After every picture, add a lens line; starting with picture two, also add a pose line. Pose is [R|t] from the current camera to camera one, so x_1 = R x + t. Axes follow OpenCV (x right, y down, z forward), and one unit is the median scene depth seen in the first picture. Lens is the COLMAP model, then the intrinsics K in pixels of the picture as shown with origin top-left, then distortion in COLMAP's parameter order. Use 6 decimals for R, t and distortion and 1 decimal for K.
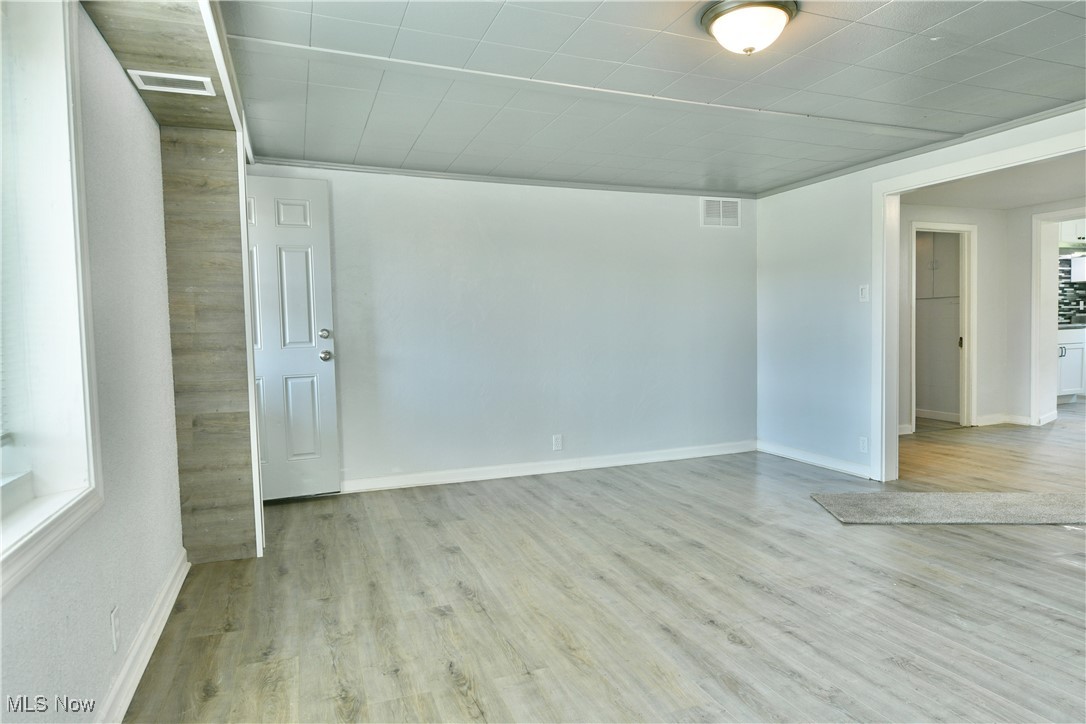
lens RADIAL K [[647.9, 0, 543.0], [0, 647.9, 362.0], [0, 0, 1]] dist [-0.013913, -0.001399]
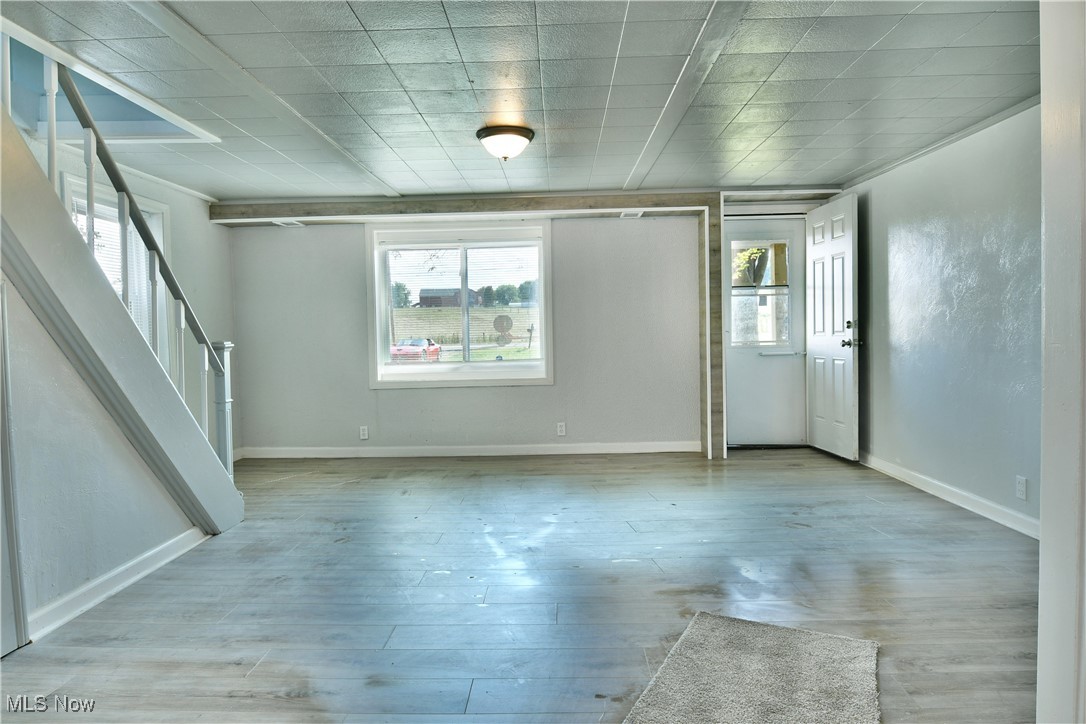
lens RADIAL K [[647.9, 0, 543.0], [0, 647.9, 362.0], [0, 0, 1]] dist [-0.013913, -0.001399]
pose [[-0.372753, 0.067912, -0.925442, 1.494069], [-0.018020, 0.996600, 0.080392, -0.094223], [0.927756, 0.046643, -0.370262, 1.416370]]
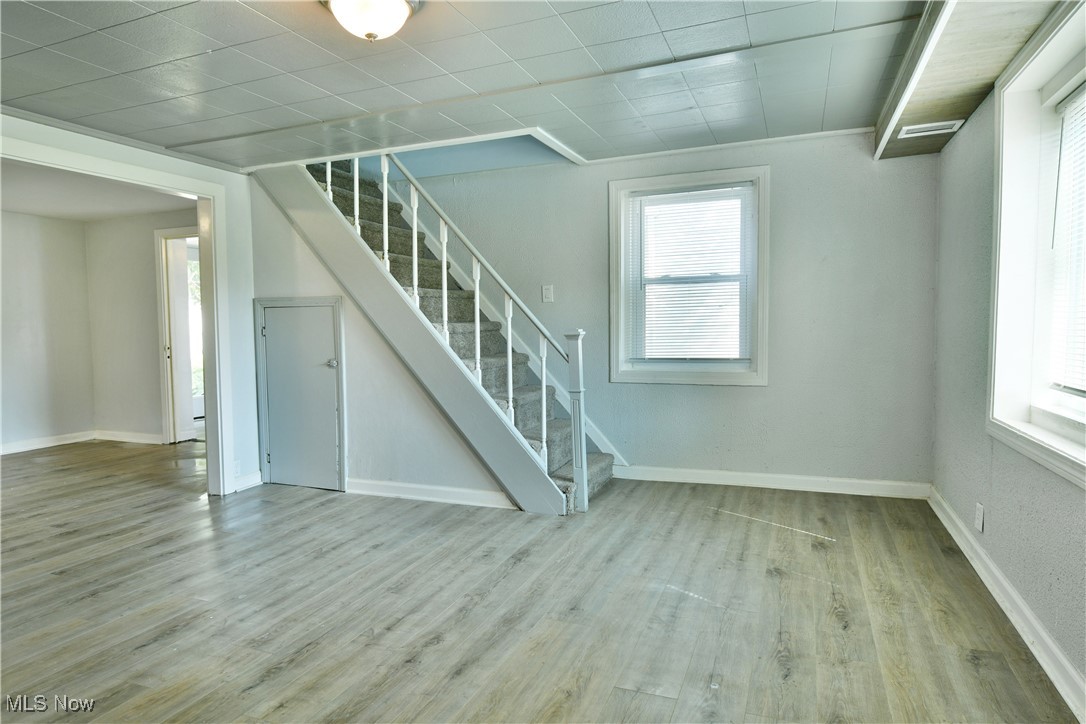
lens RADIAL K [[655.6, 0, 539.0], [0, 655.6, 362.3], [0, 0, 1]] dist [-0.013747, -0.003558]
pose [[-0.736205, -0.005514, 0.676736, -0.419993], [0.066861, 0.994482, 0.080839, -0.059771], [-0.673447, 0.104762, -0.731774, 1.315593]]
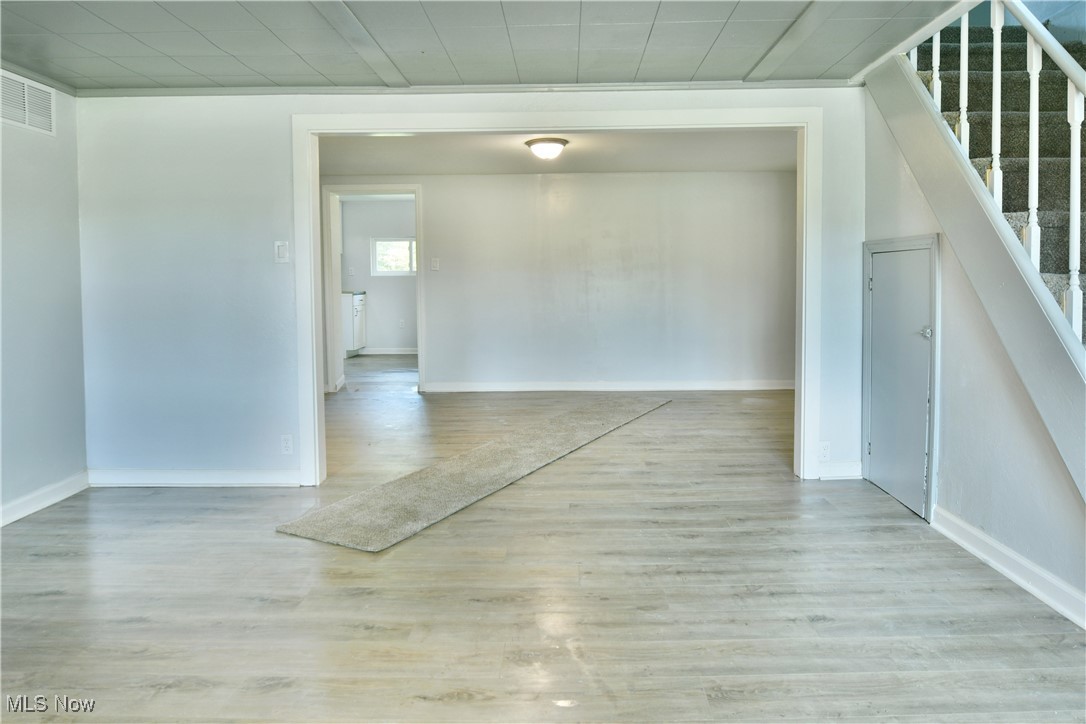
lens RADIAL K [[681.8, 0, 553.5], [0, 681.8, 310.2], [0, 0, 1]] dist [-0.013892, -0.002461]
pose [[0.368218, -0.021132, 0.929499, -0.251403], [0.052203, 0.998634, 0.002024, -0.033585], [-0.928273, 0.047777, 0.368818, 0.649784]]
